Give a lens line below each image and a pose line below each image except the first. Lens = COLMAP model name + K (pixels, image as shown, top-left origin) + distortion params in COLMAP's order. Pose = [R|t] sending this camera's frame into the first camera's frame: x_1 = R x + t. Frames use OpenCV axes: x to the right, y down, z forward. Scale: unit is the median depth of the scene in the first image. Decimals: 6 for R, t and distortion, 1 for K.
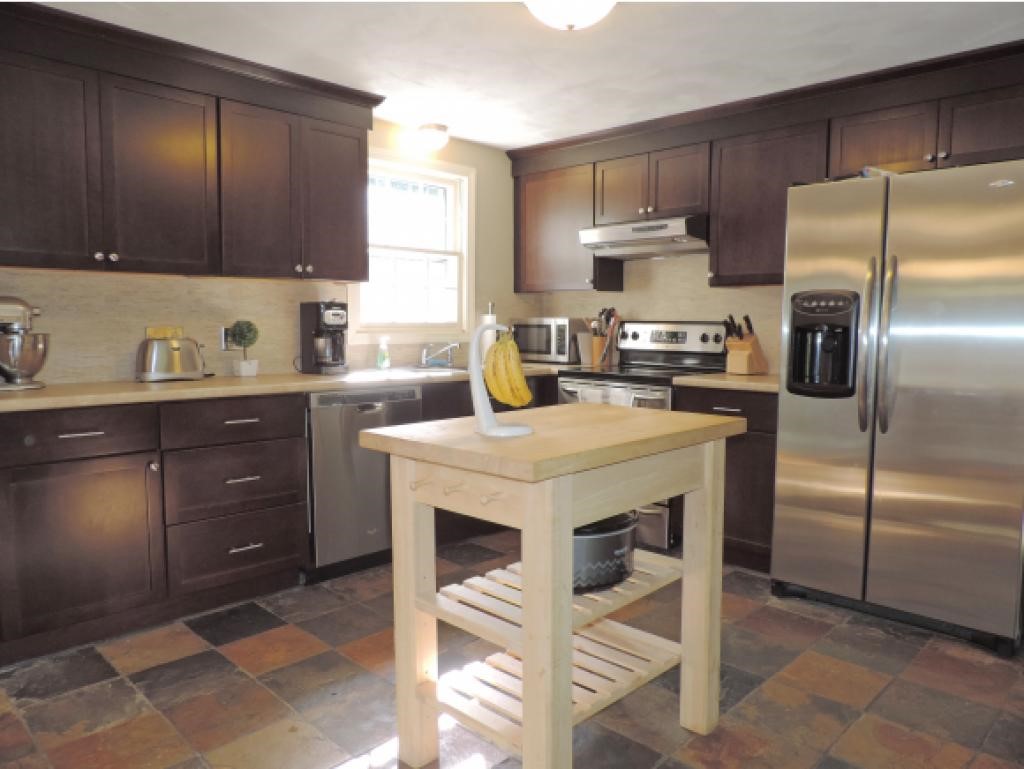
lens RADIAL K [[728.2, 0, 514.3], [0, 728.2, 387.0], [0, 0, 1]] dist [-0.031969, 0.004966]
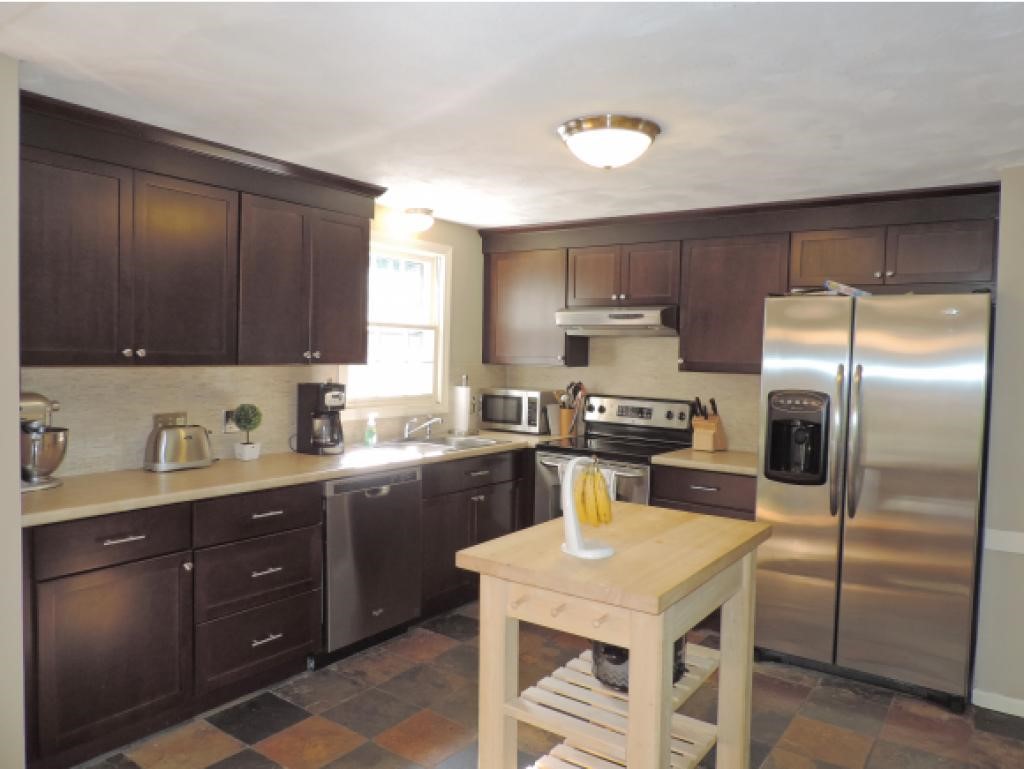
lens RADIAL K [[728.2, 0, 514.1], [0, 728.2, 386.7], [0, 0, 1]] dist [-0.031969, 0.004966]
pose [[0.988199, 0.011457, 0.152749, -0.179153], [-0.005654, 0.999248, -0.038372, -0.088251], [-0.153074, 0.037055, 0.987520, -0.056224]]
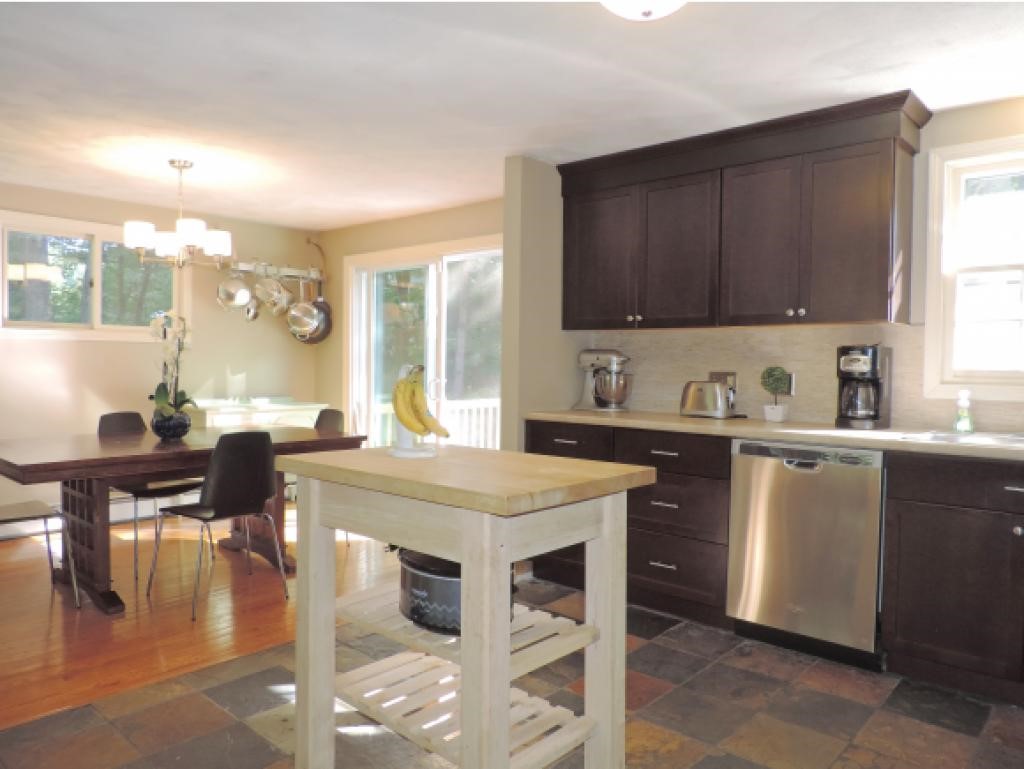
lens RADIAL K [[728.2, 0, 523.2], [0, 728.2, 387.8], [0, 0, 1]] dist [-0.031969, 0.004966]
pose [[0.043658, 0.030035, -0.998595, 0.706872], [-0.101662, 0.994493, 0.025467, -0.057329], [0.993861, 0.100408, 0.046471, 0.664512]]
